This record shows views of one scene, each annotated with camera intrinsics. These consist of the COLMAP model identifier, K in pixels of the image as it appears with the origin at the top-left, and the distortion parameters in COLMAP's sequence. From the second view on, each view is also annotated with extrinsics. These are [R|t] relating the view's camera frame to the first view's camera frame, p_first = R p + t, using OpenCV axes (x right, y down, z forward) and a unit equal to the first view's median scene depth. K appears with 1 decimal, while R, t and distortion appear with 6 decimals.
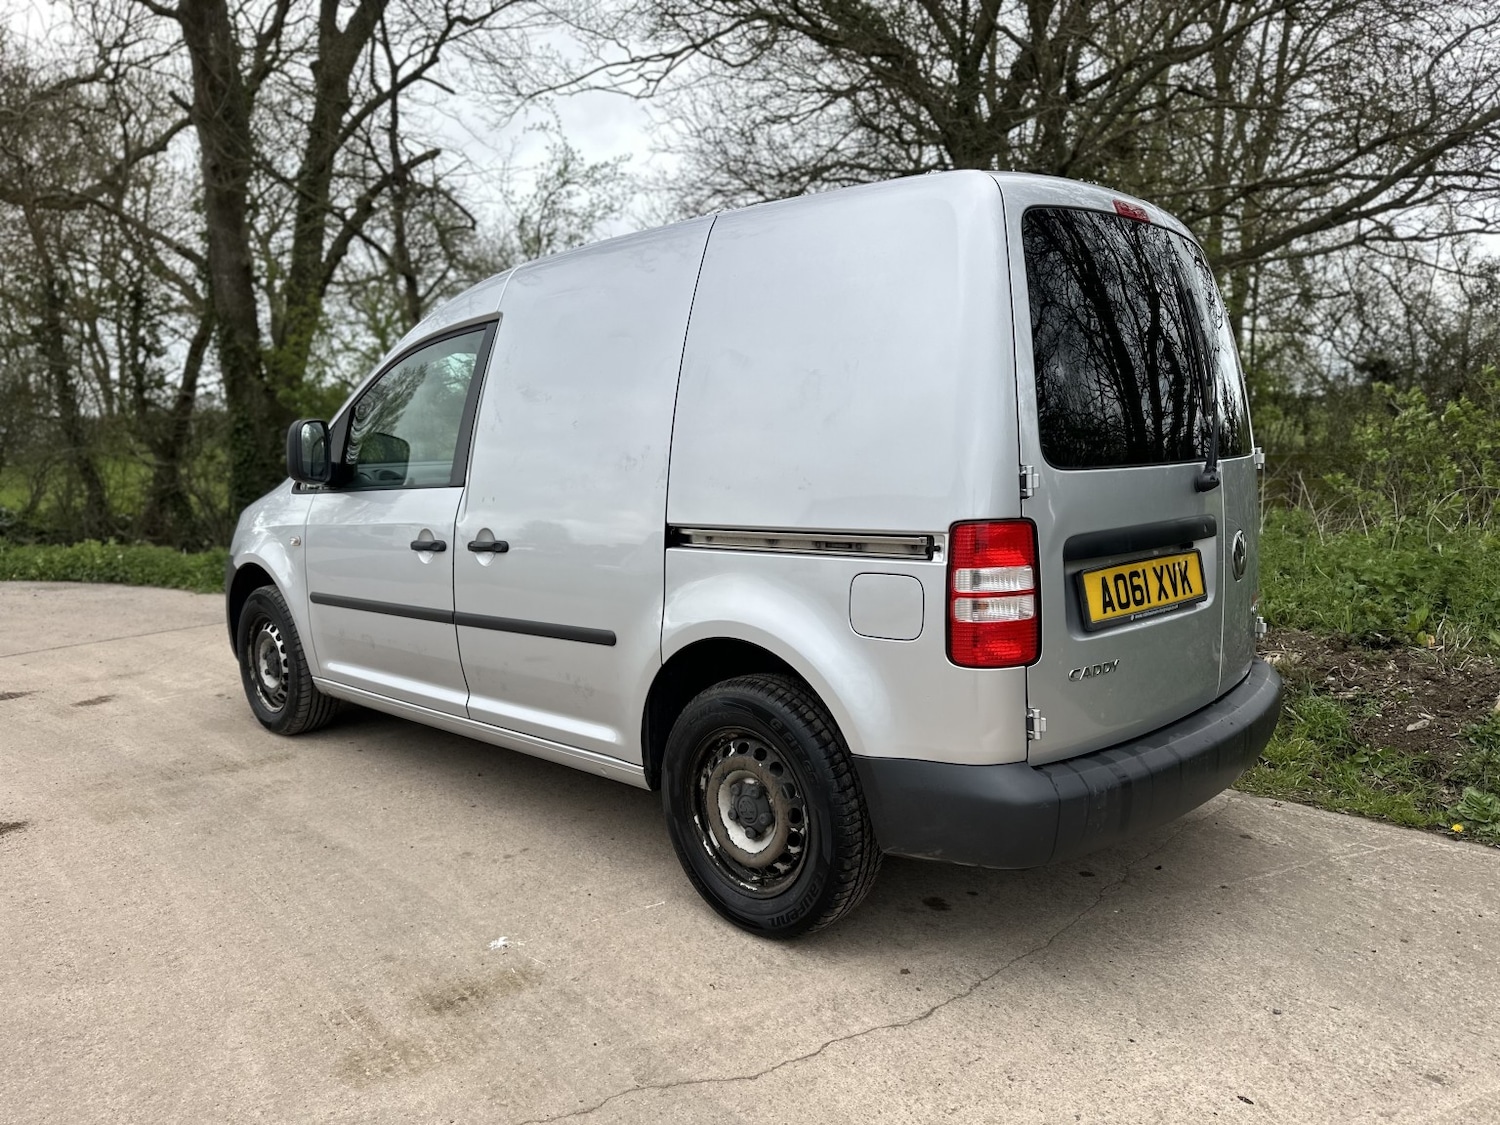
lens RADIAL K [[1056.8, 0, 745.6], [0, 1056.8, 558.2], [0, 0, 1]] dist [0.009540, -0.017160]
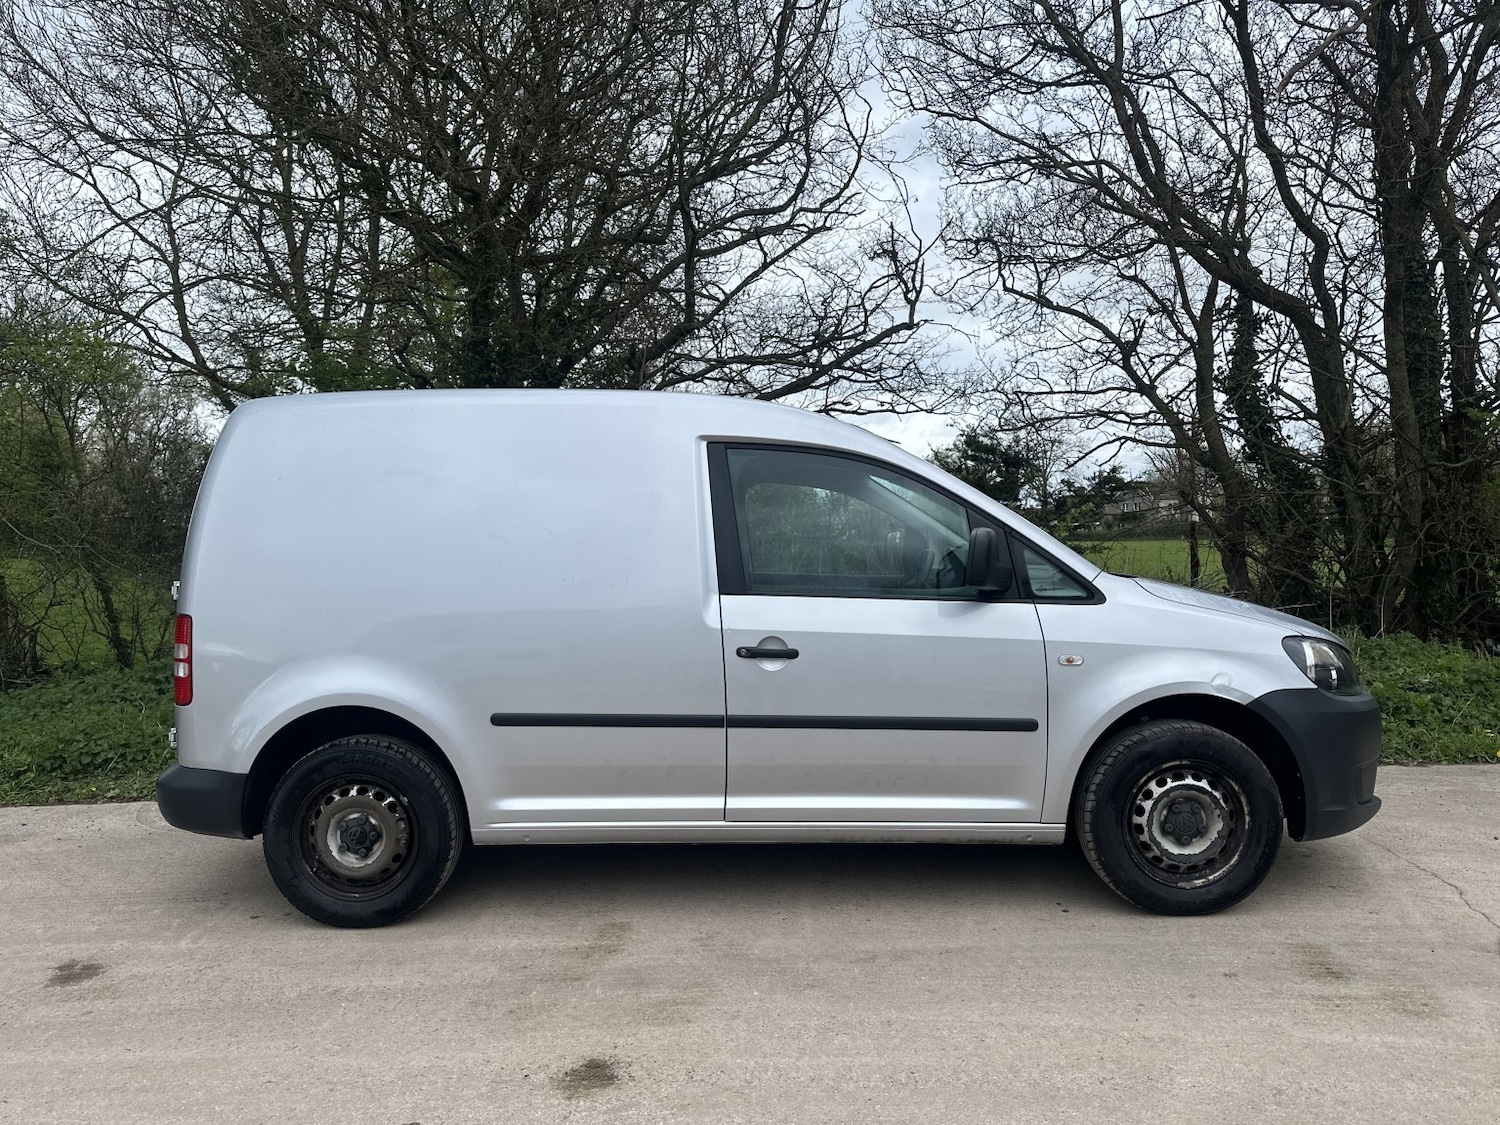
lens RADIAL K [[1050.3, 0, 752.0], [0, 1050.3, 572.2], [0, 0, 1]] dist [0.017424, -0.024718]
pose [[0.706681, -0.022753, 0.707166, -1.119527], [0.097639, 0.993056, -0.065621, -0.030520], [-0.700763, 0.115420, 0.703995, 0.362714]]
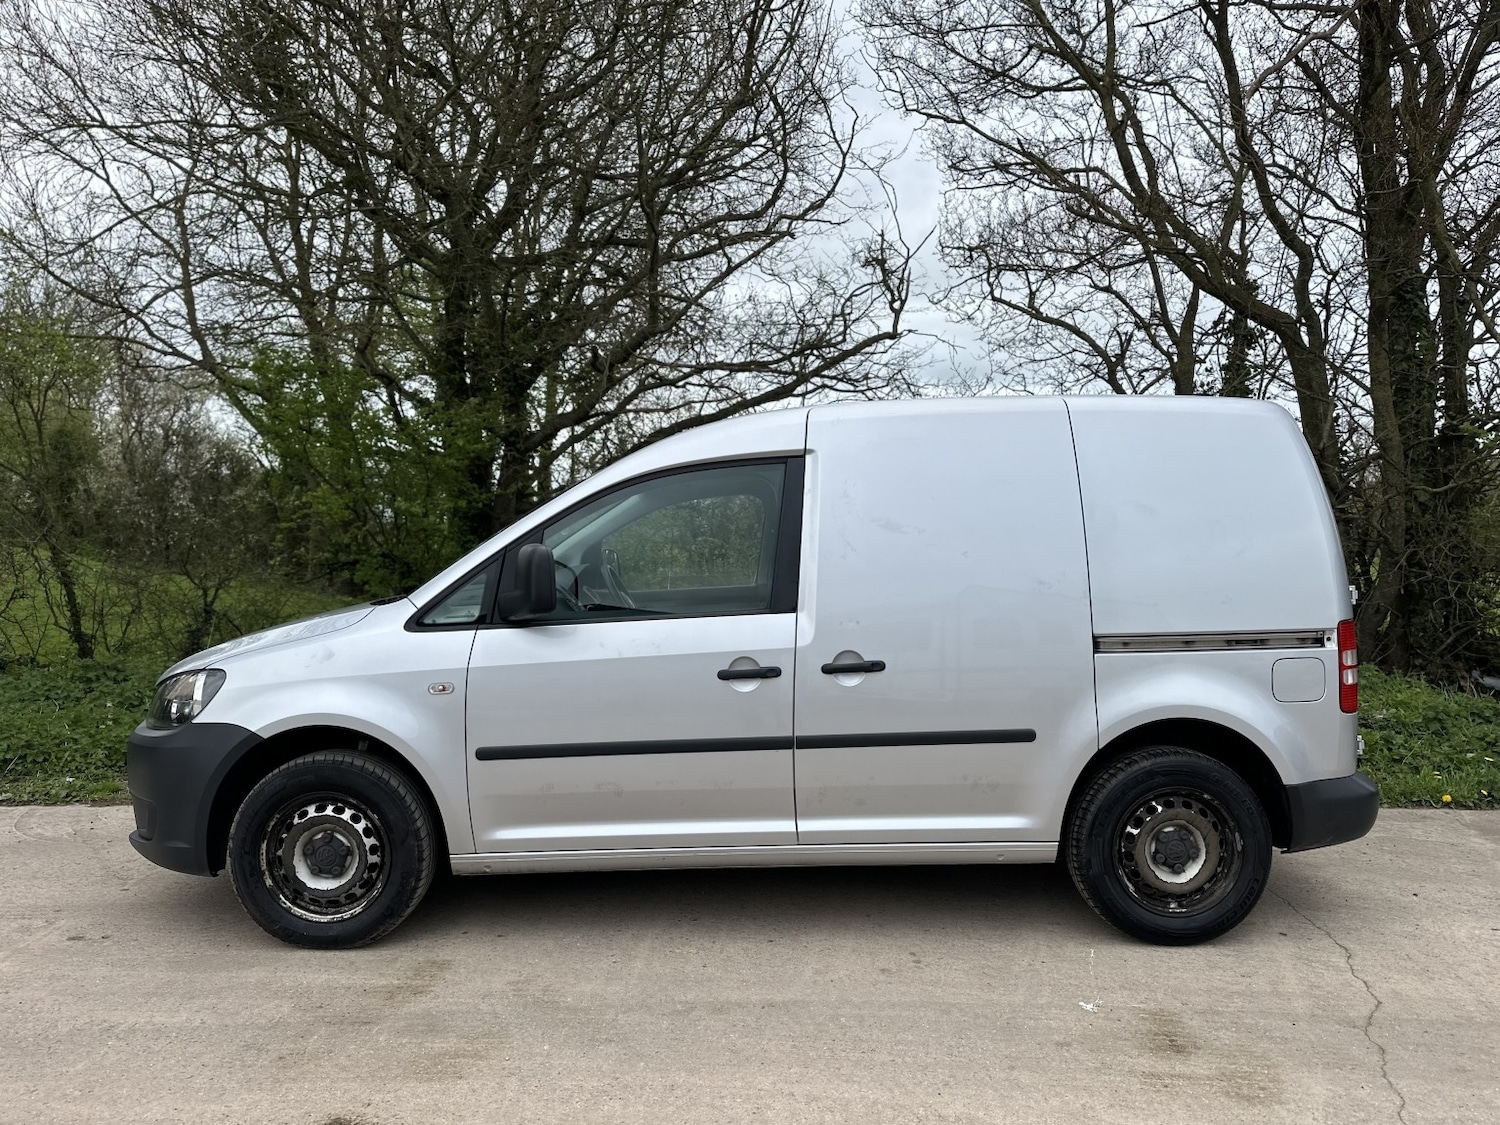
lens RADIAL K [[1049.7, 0, 746.9], [0, 1049.7, 579.7], [0, 0, 1]] dist [0.025089, -0.037125]
pose [[0.724031, -0.006407, 0.689738, -0.960852], [0.071551, 0.995260, -0.065864, -0.034998], [-0.686046, 0.097039, 0.721057, 0.290136]]
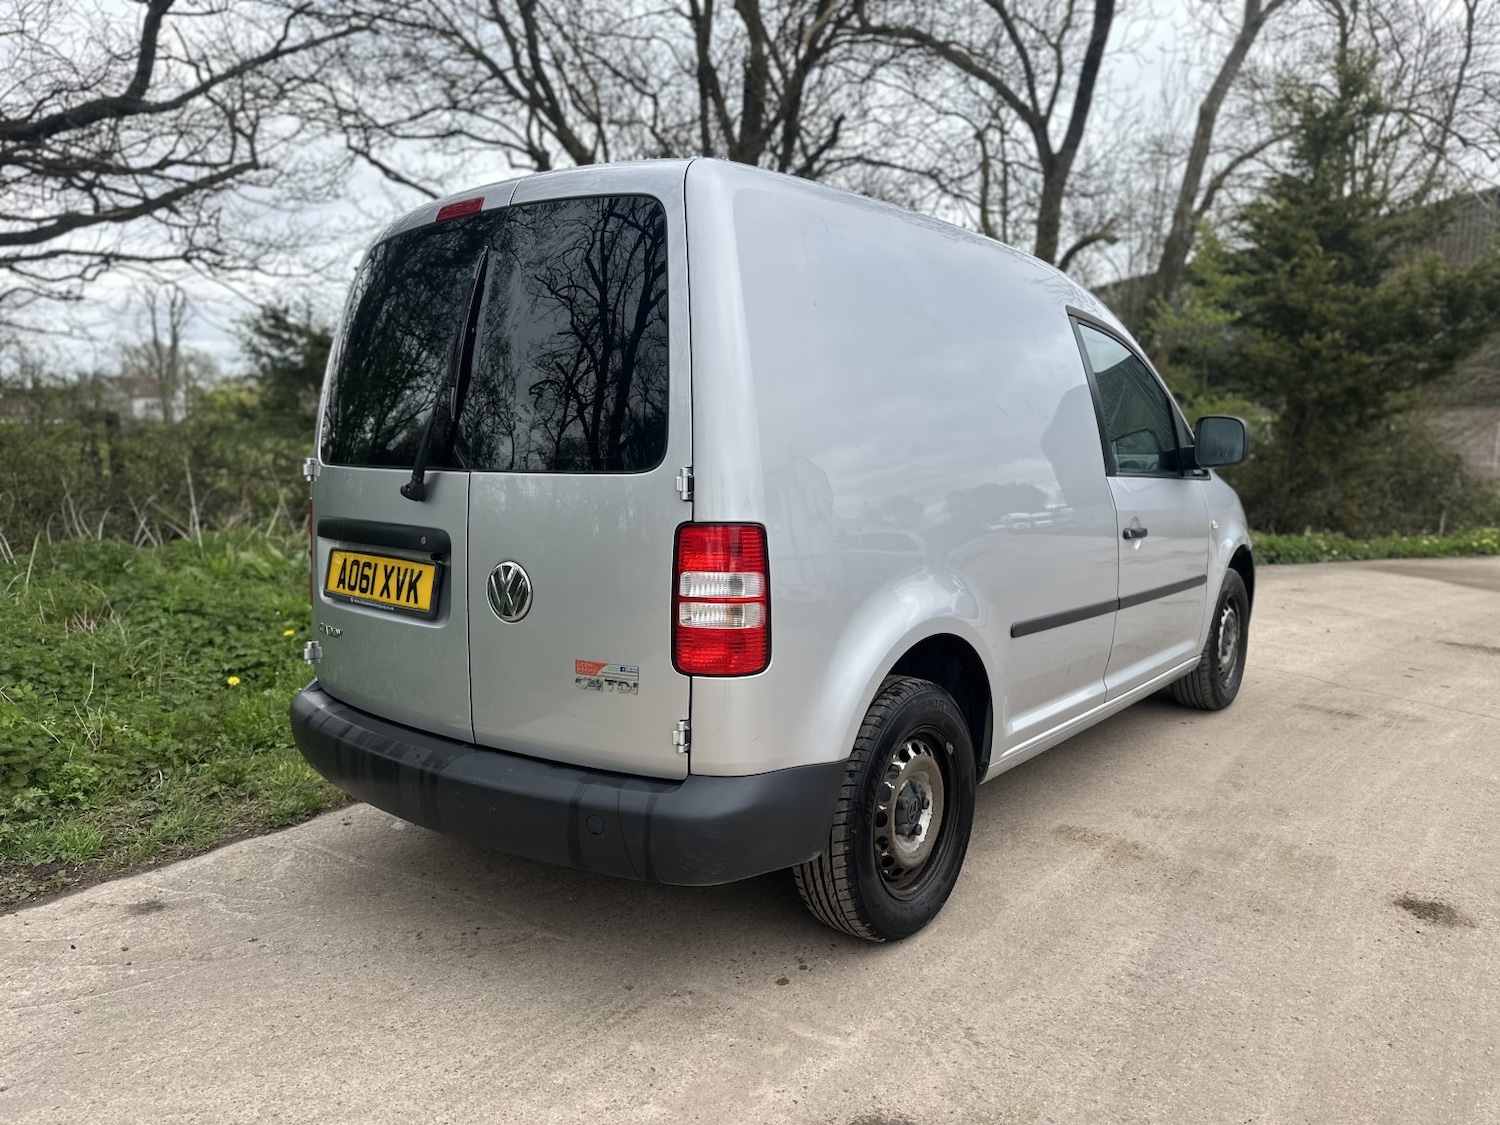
lens RADIAL K [[1060.9, 0, 741.7], [0, 1060.9, 560.3], [0, 0, 1]] dist [-0.001817, -0.006326]
pose [[-0.127101, -0.109375, 0.985841, -1.384273], [0.122021, 0.984628, 0.124972, -0.167694], [-0.984356, 0.136177, -0.111801, 1.545899]]
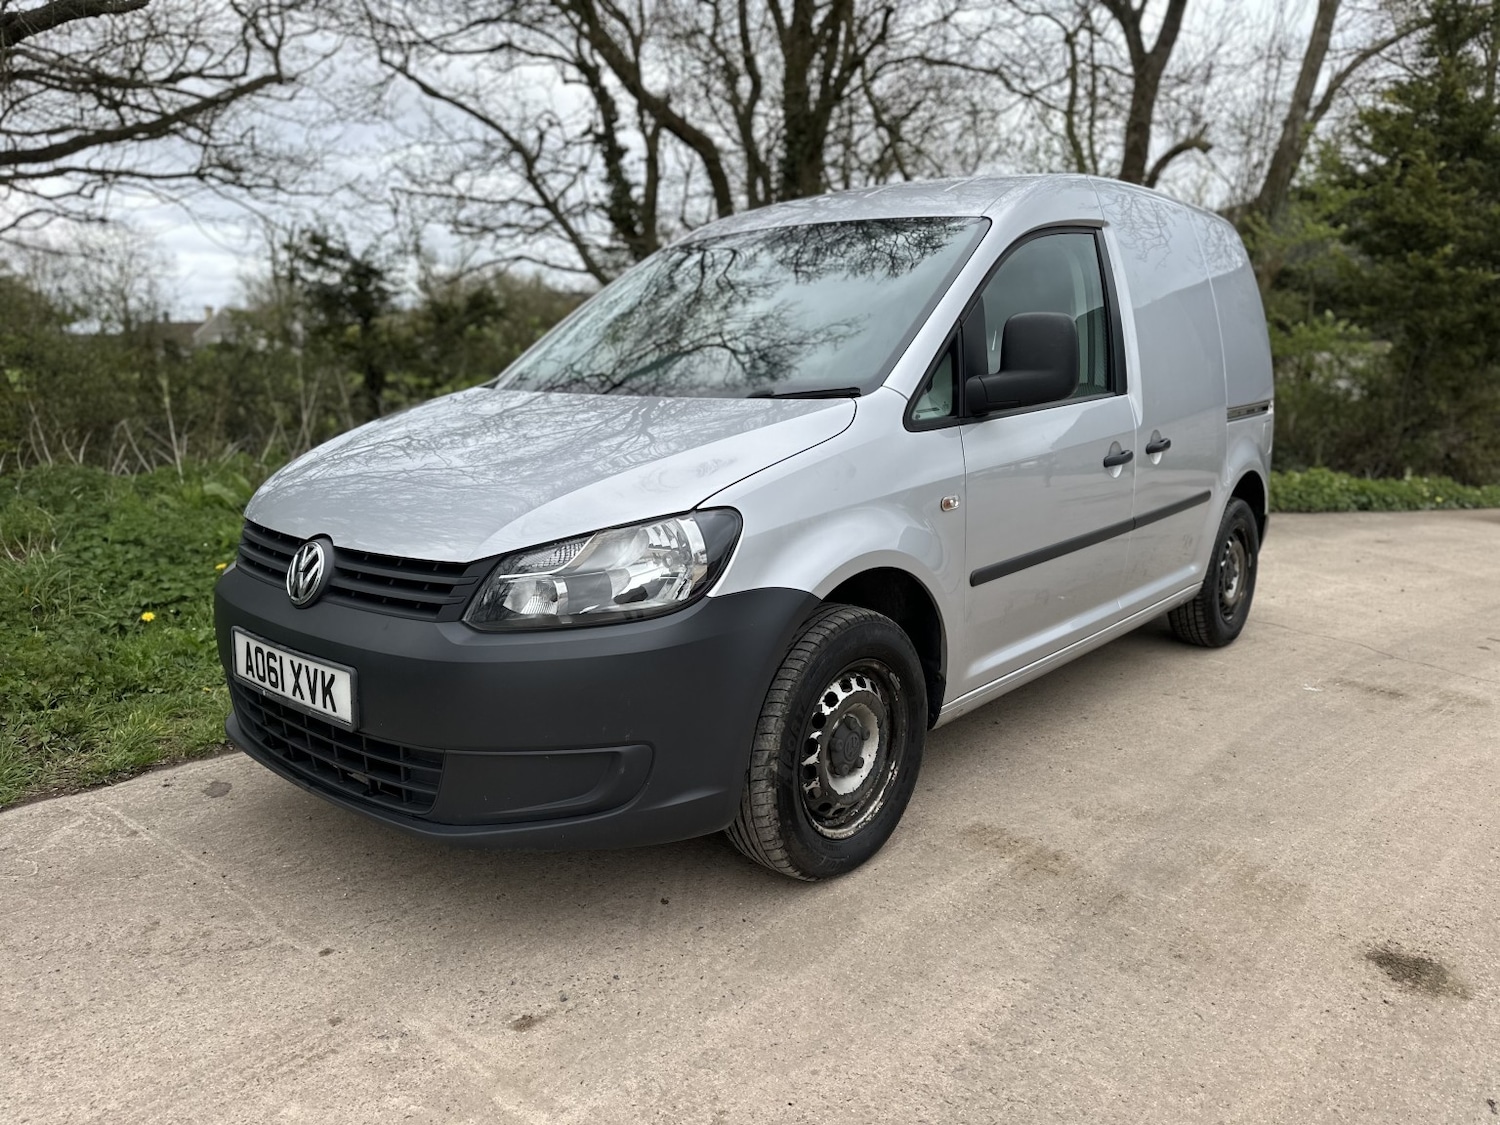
lens RADIAL K [[1056.8, 0, 745.6], [0, 1056.8, 558.2], [0, 0, 1]] dist [0.009540, -0.017160]
pose [[-0.029837, -0.168175, 0.985305, -1.242917], [0.117180, 0.978359, 0.170538, -0.126436], [-0.992662, 0.120546, -0.009484, 1.342006]]
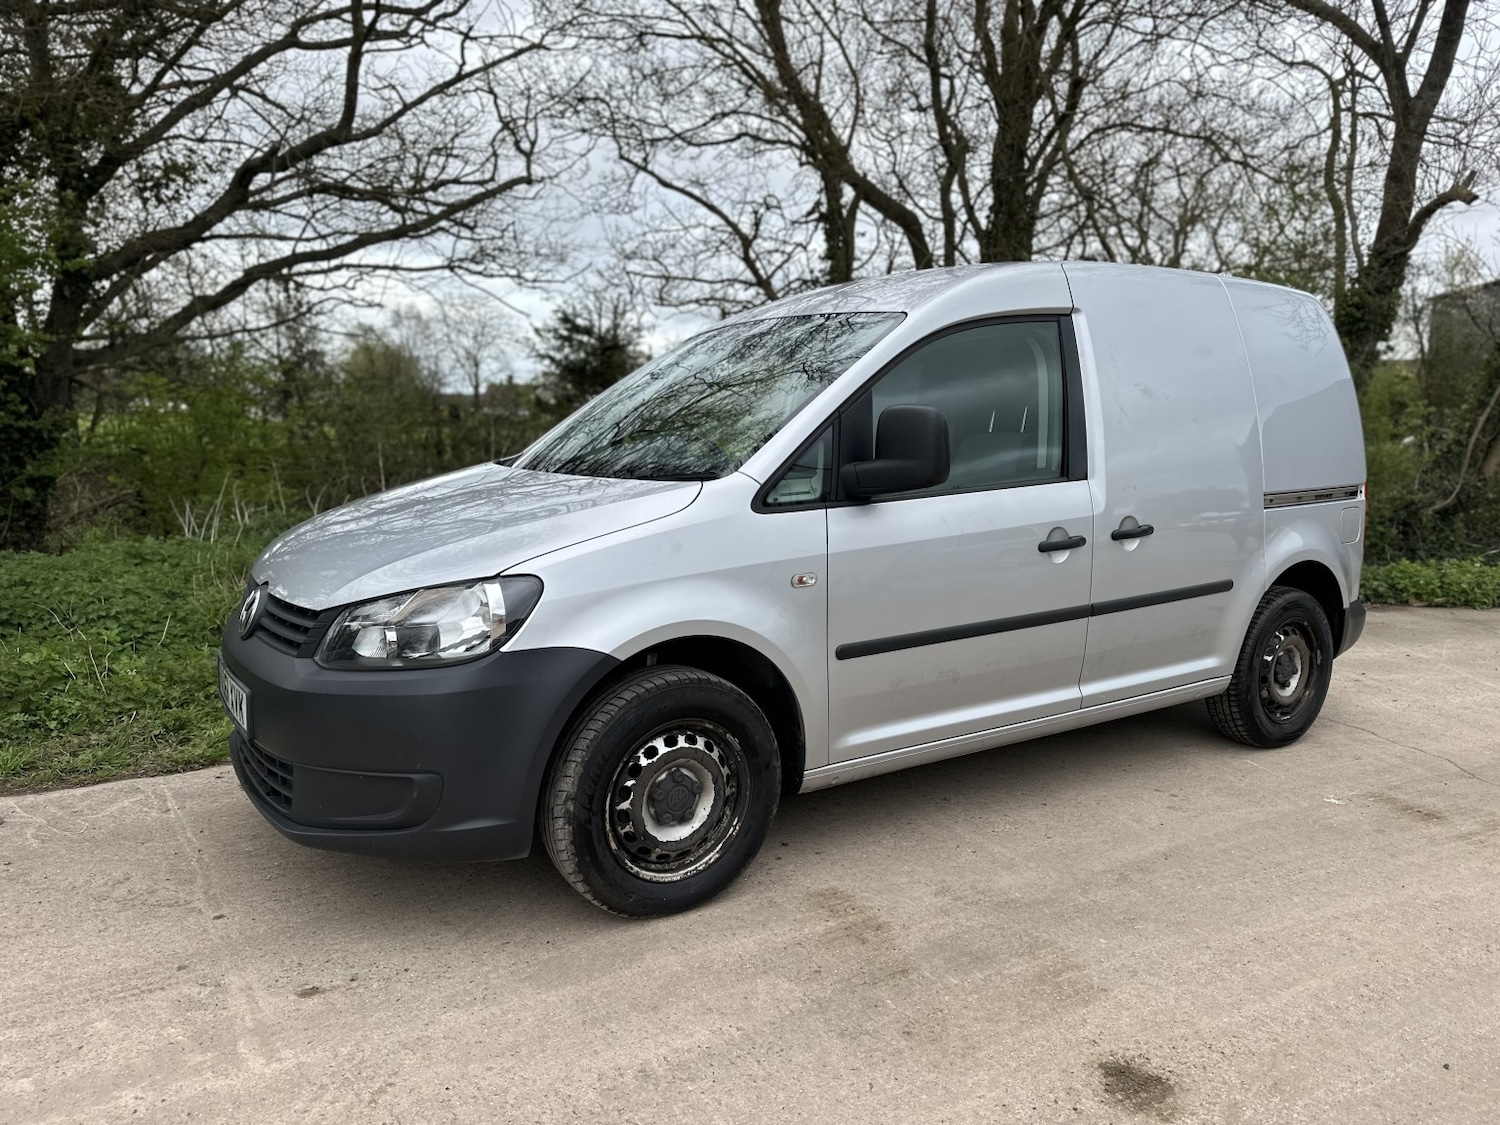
lens RADIAL K [[1050.3, 0, 752.0], [0, 1050.3, 572.2], [0, 0, 1]] dist [0.017424, -0.024718]
pose [[0.242578, -0.121274, 0.962522, -1.277282], [0.101534, 0.989881, 0.099132, -0.108945], [-0.964804, 0.073682, 0.252437, 1.022125]]
